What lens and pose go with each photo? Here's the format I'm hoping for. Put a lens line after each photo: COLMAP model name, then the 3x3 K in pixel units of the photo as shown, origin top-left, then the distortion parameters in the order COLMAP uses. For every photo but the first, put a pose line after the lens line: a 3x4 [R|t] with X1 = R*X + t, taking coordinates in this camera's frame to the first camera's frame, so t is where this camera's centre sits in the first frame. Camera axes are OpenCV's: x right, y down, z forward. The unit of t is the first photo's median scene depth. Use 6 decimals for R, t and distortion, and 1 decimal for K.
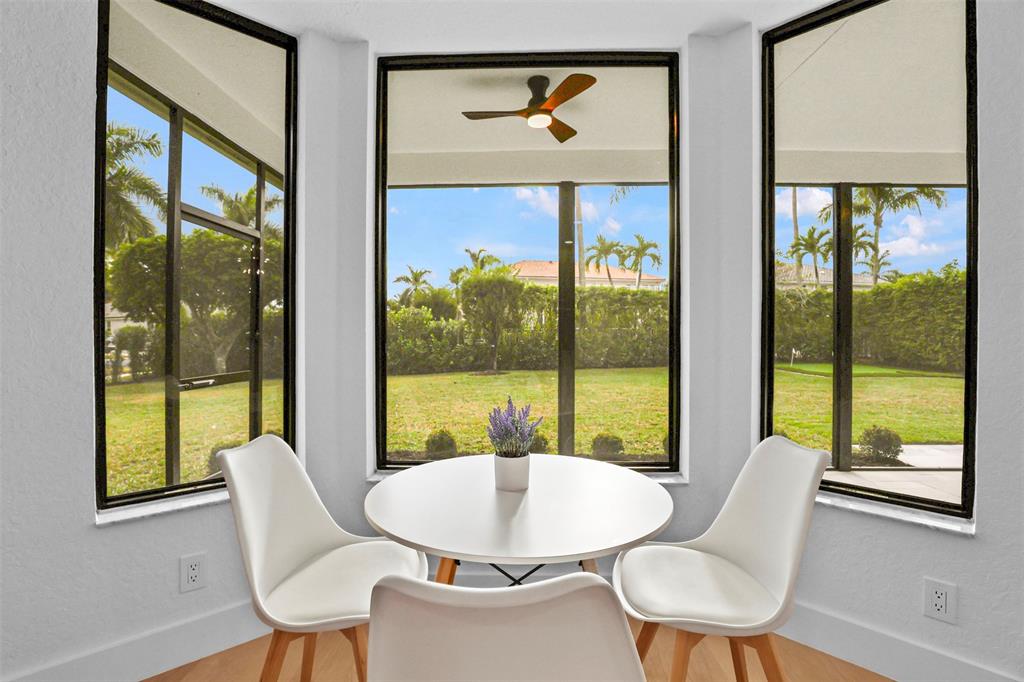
lens RADIAL K [[474.9, 0, 512.0], [0, 474.9, 341.0], [0, 0, 1]] dist [-0.040737, 0.010061]
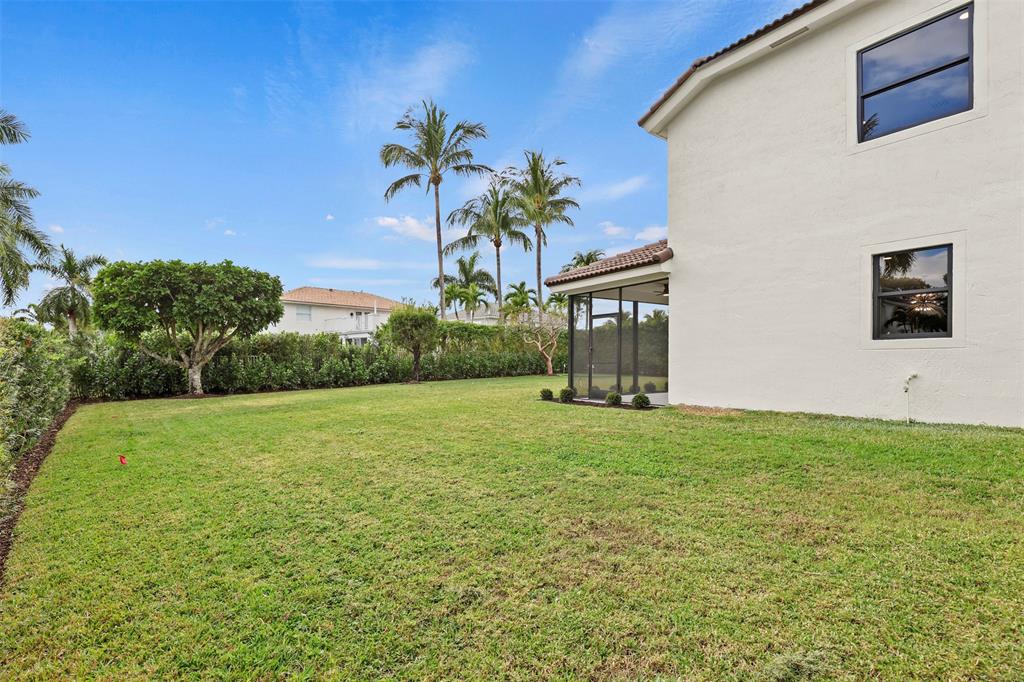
lens RADIAL K [[472.5, 0, 512.5], [0, 472.5, 349.7], [0, 0, 1]] dist [-0.023956, 0.000207]
pose [[0.799186, 0.010991, 0.600984, -0.486115], [0.007211, 0.999586, -0.027870, 0.007968], [-0.601041, 0.026607, 0.798775, -0.191491]]
